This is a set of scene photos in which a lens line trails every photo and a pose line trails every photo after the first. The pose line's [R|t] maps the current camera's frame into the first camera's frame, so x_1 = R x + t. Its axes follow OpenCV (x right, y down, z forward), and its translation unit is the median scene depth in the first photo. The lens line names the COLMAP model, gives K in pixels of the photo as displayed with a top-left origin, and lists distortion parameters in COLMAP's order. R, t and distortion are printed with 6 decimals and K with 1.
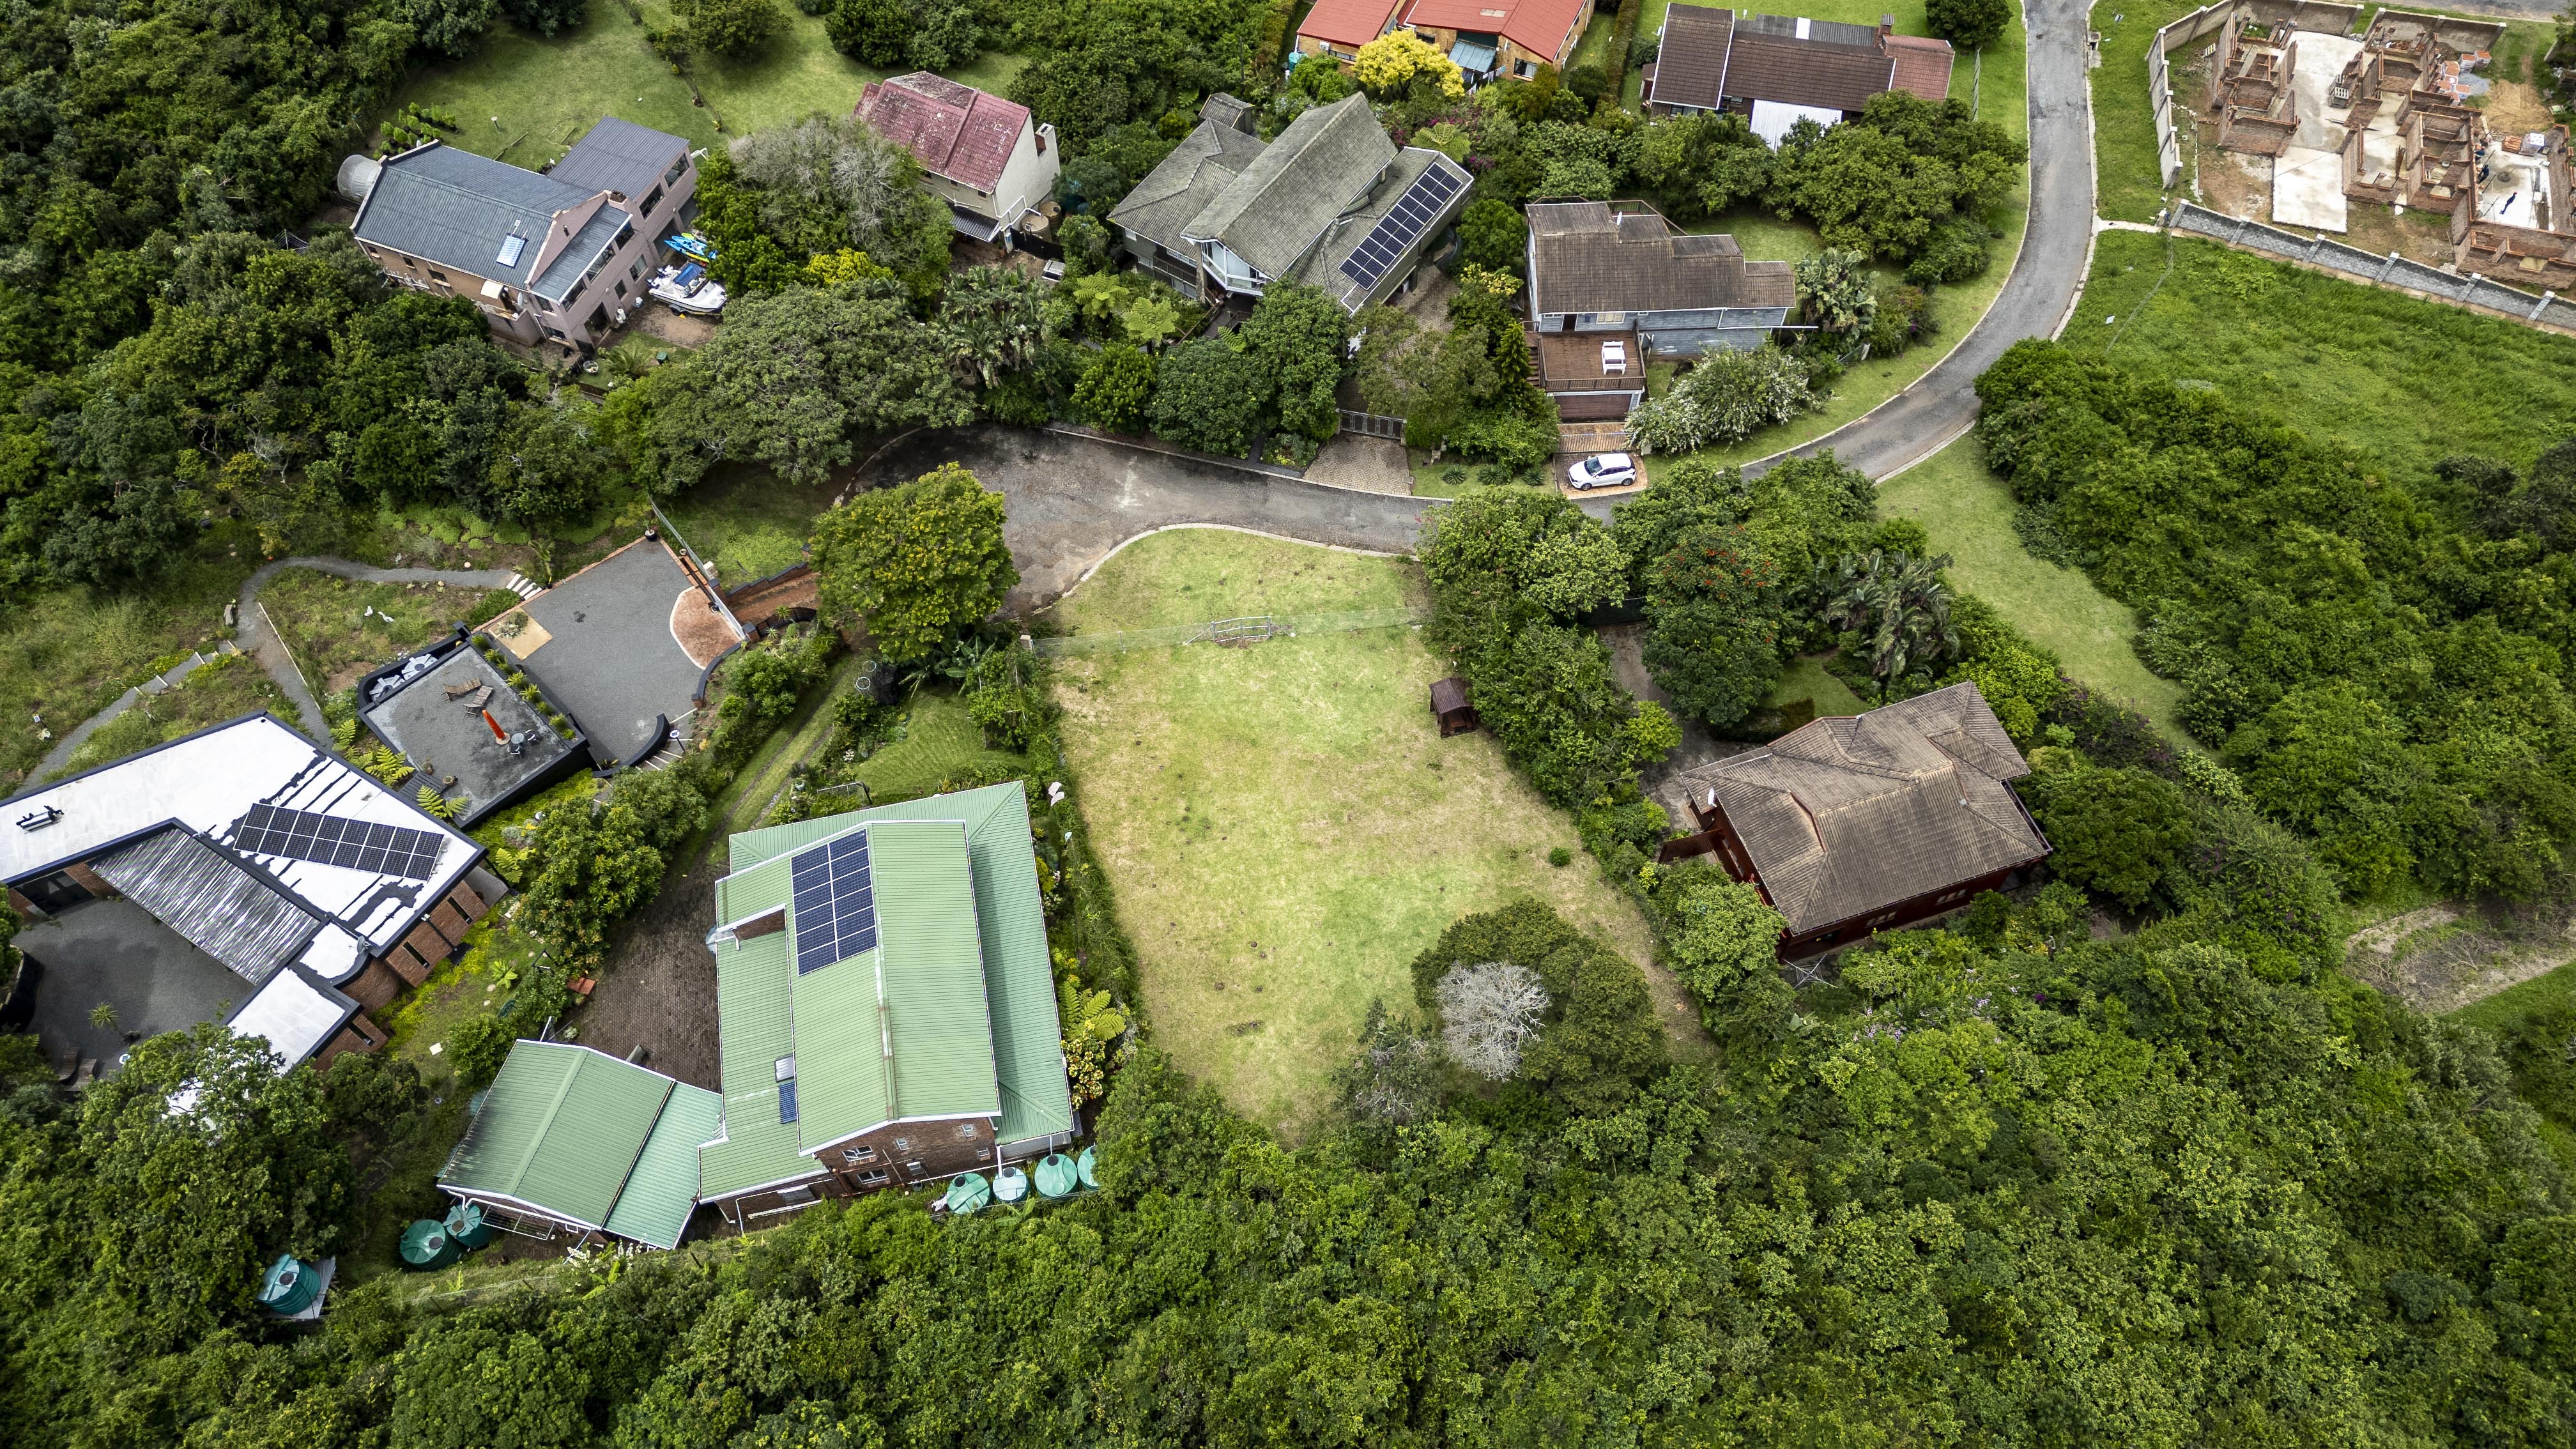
lens RADIAL K [[1803.2, 0, 1288.0], [0, 1803.2, 724.5], [0, 0, 1]] dist [0.084087, -0.061914]
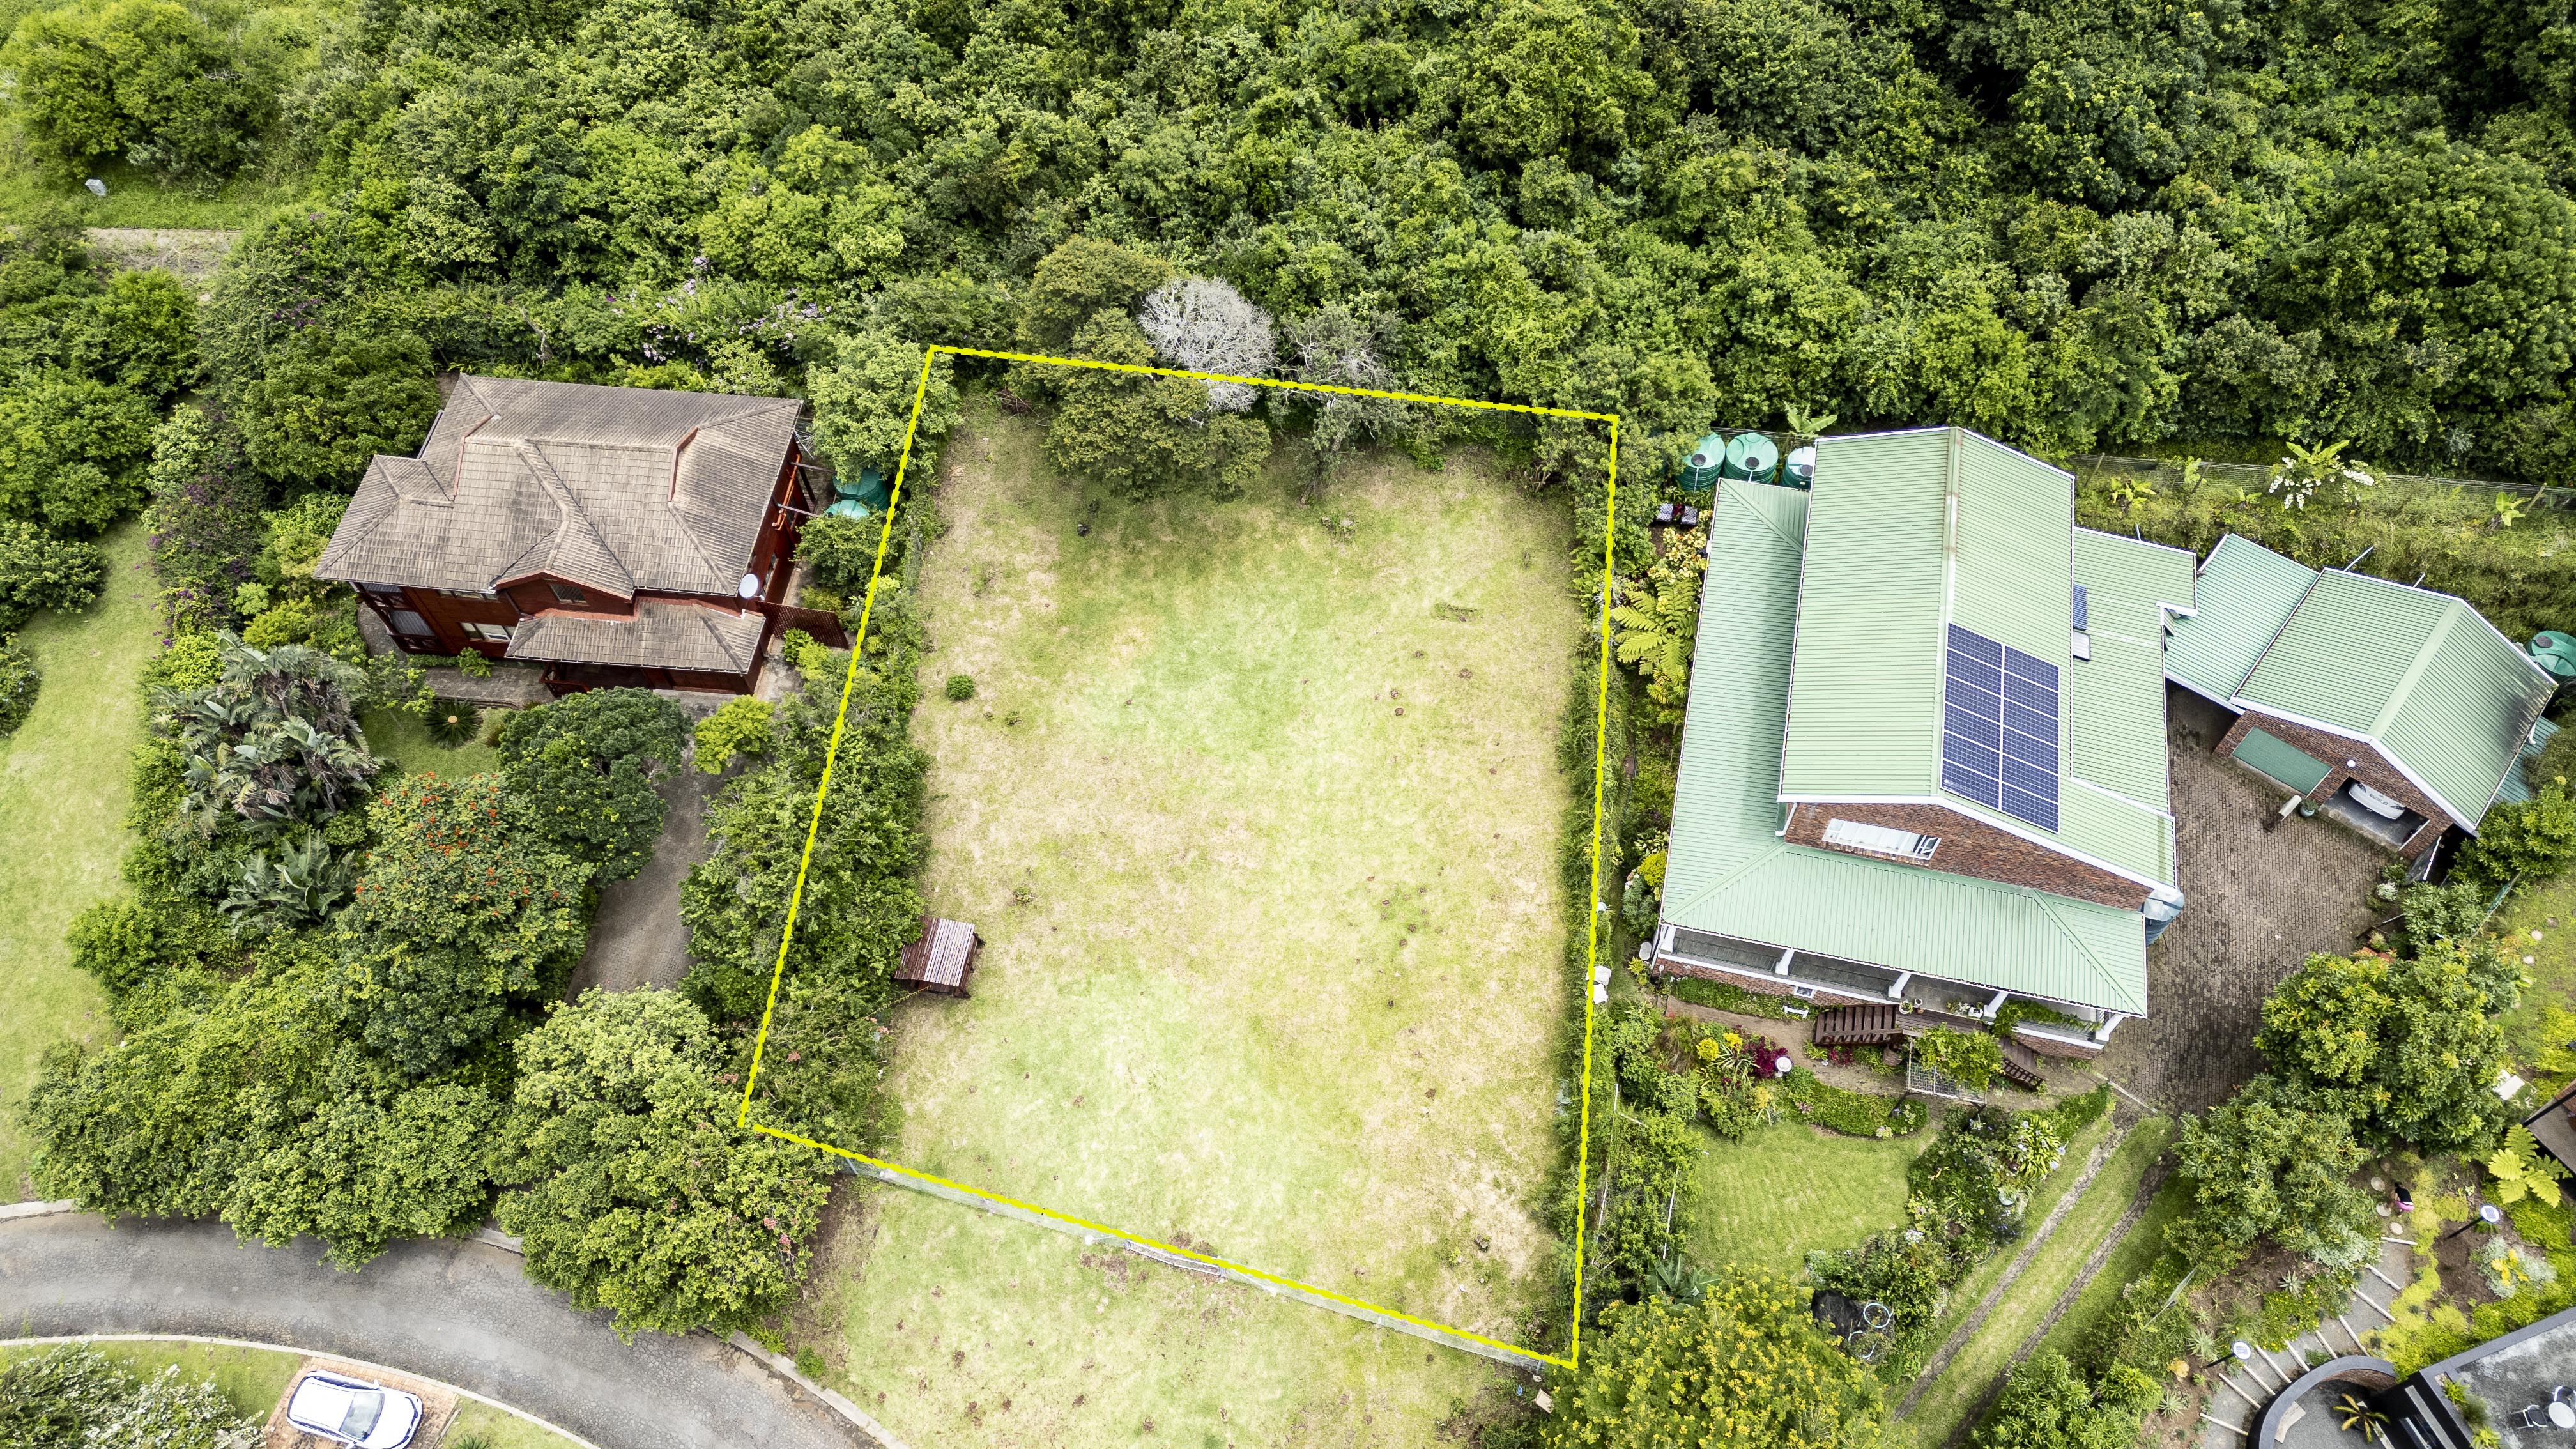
lens RADIAL K [[1803.2, 0, 1288.0], [0, 1803.2, 724.5], [0, 0, 1]] dist [0.084087, -0.061914]
pose [[-0.906697, -0.324970, 0.268878, -0.161435], [0.379649, -0.351066, 0.855932, -0.478852], [-0.183758, 0.878150, 0.441685, 0.632292]]
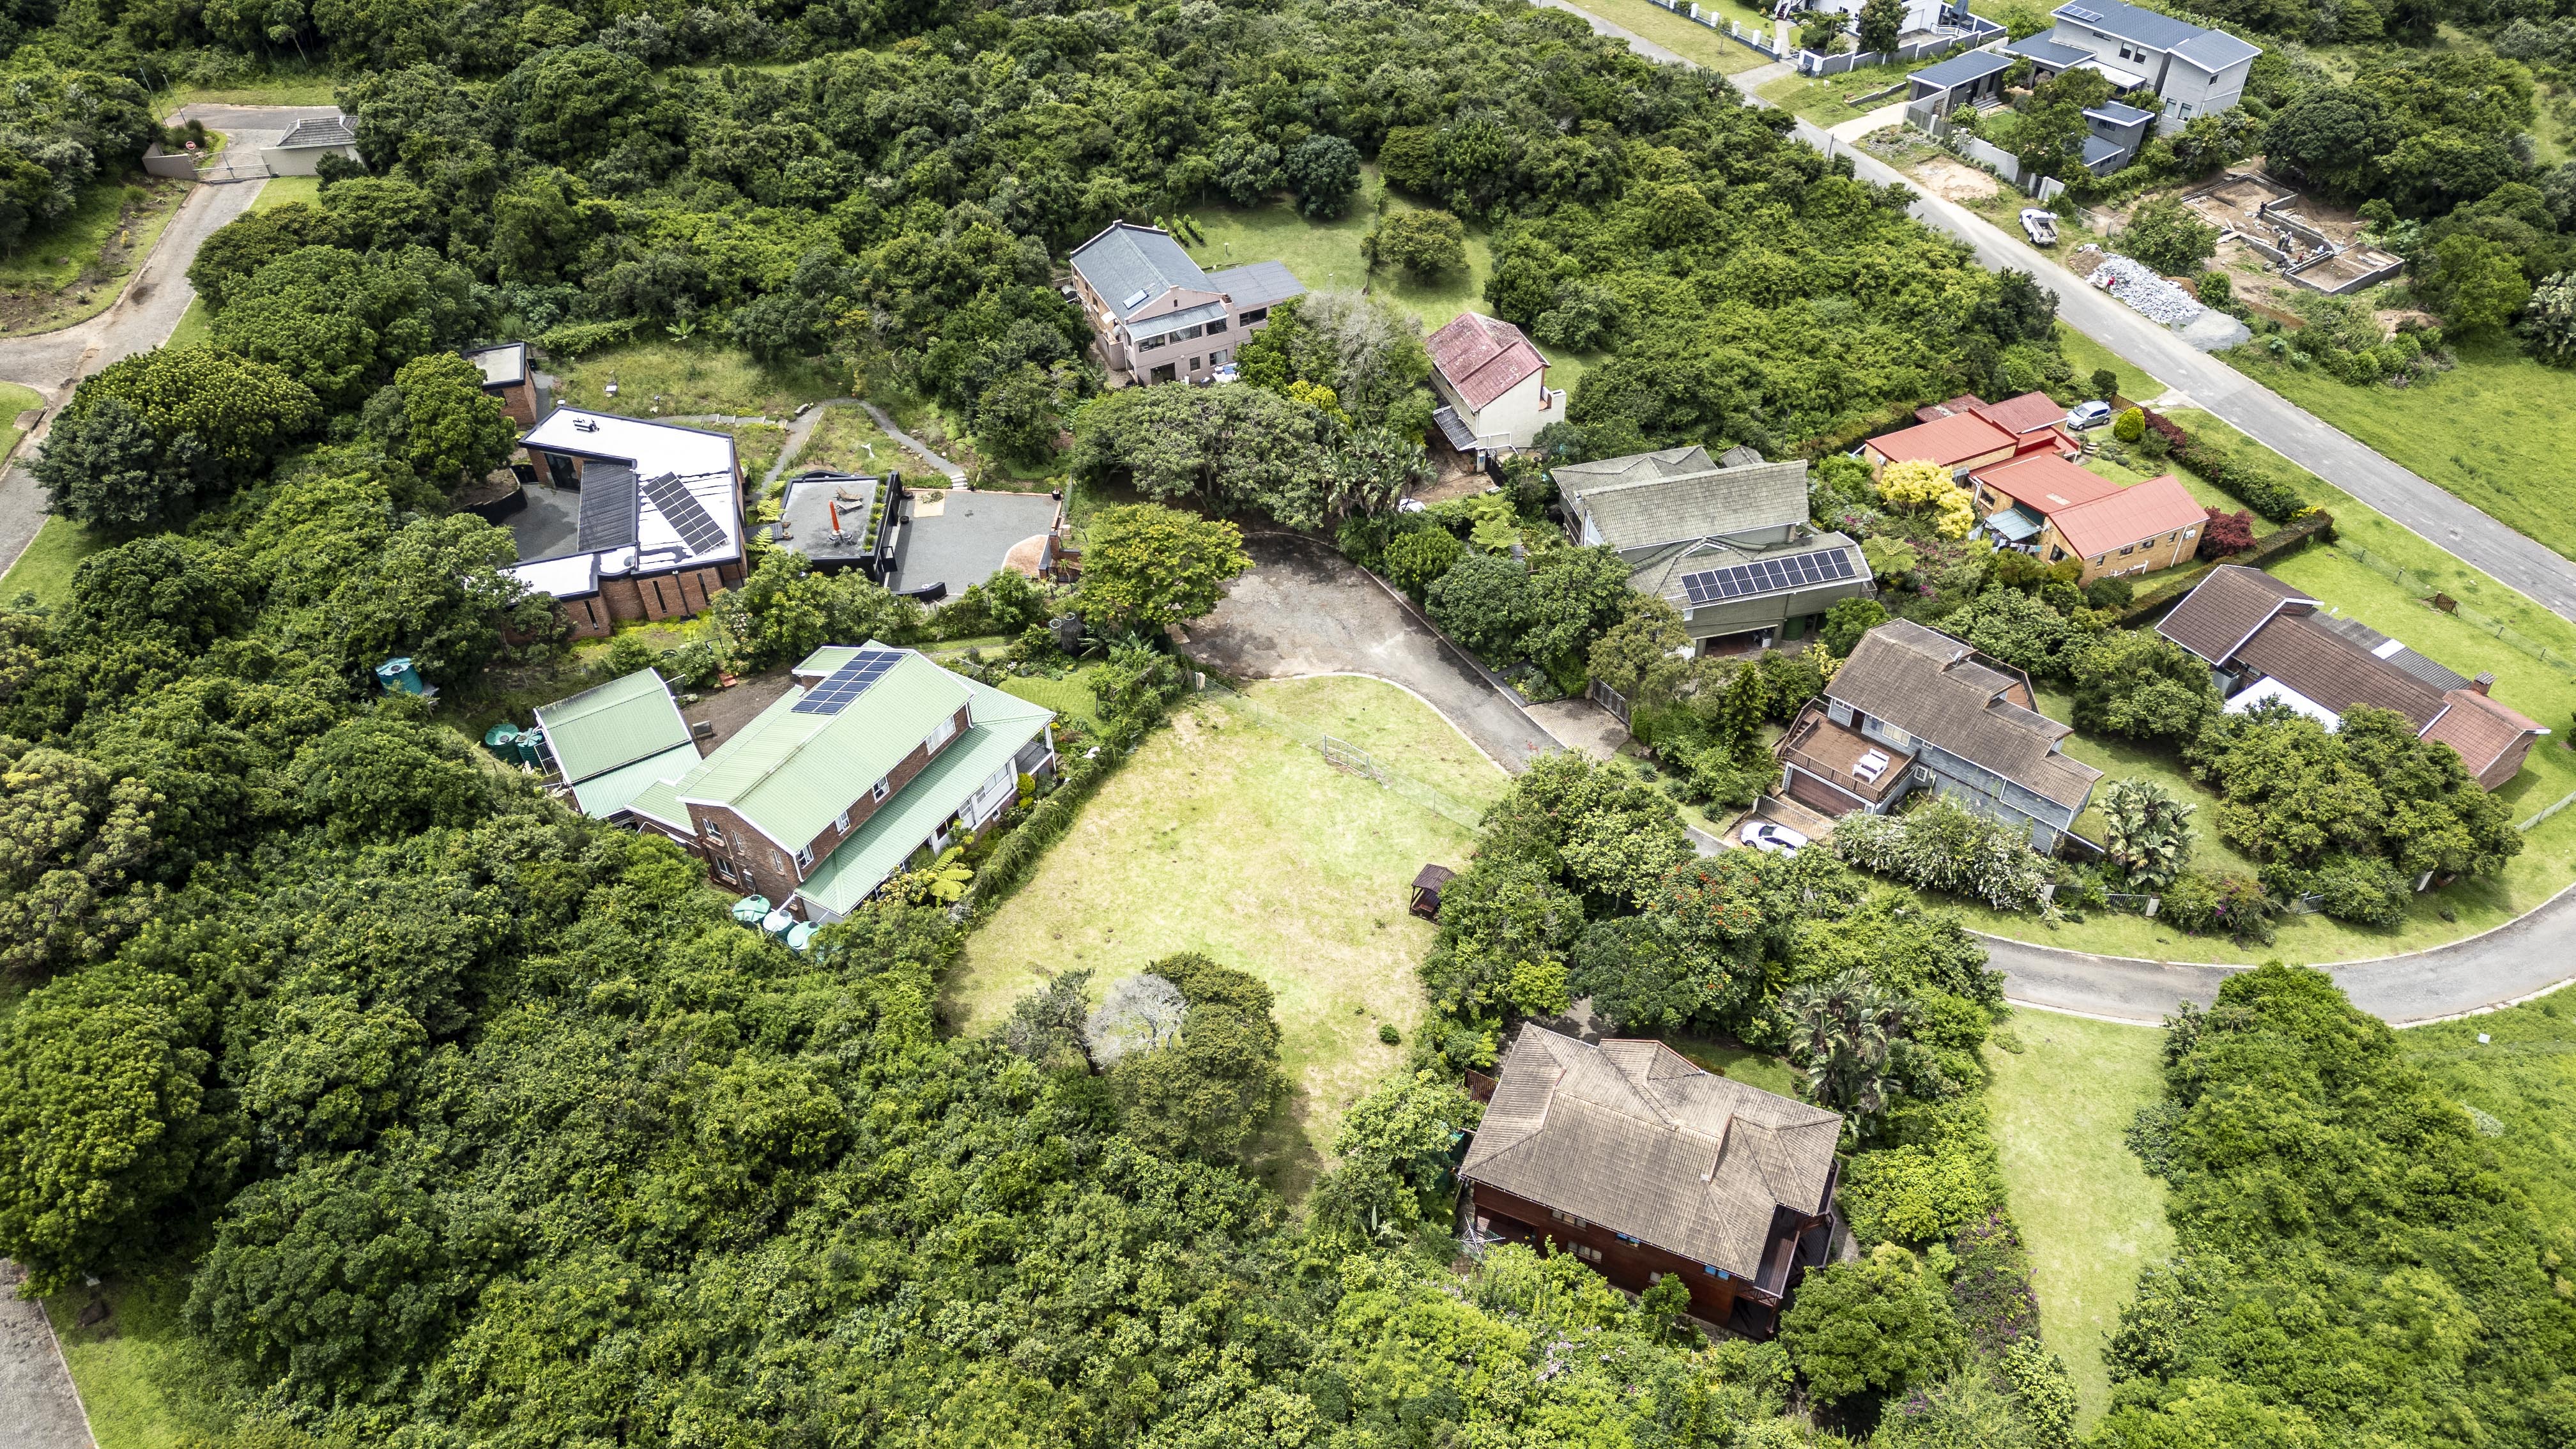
lens RADIAL K [[1803.2, 0, 1288.0], [0, 1803.2, 724.5], [0, 0, 1]] dist [0.084087, -0.061914]
pose [[0.727294, 0.447359, -0.520493, 0.528694], [-0.567847, 0.818171, -0.090253, 0.052370], [0.385477, 0.361201, 0.849083, 0.054596]]
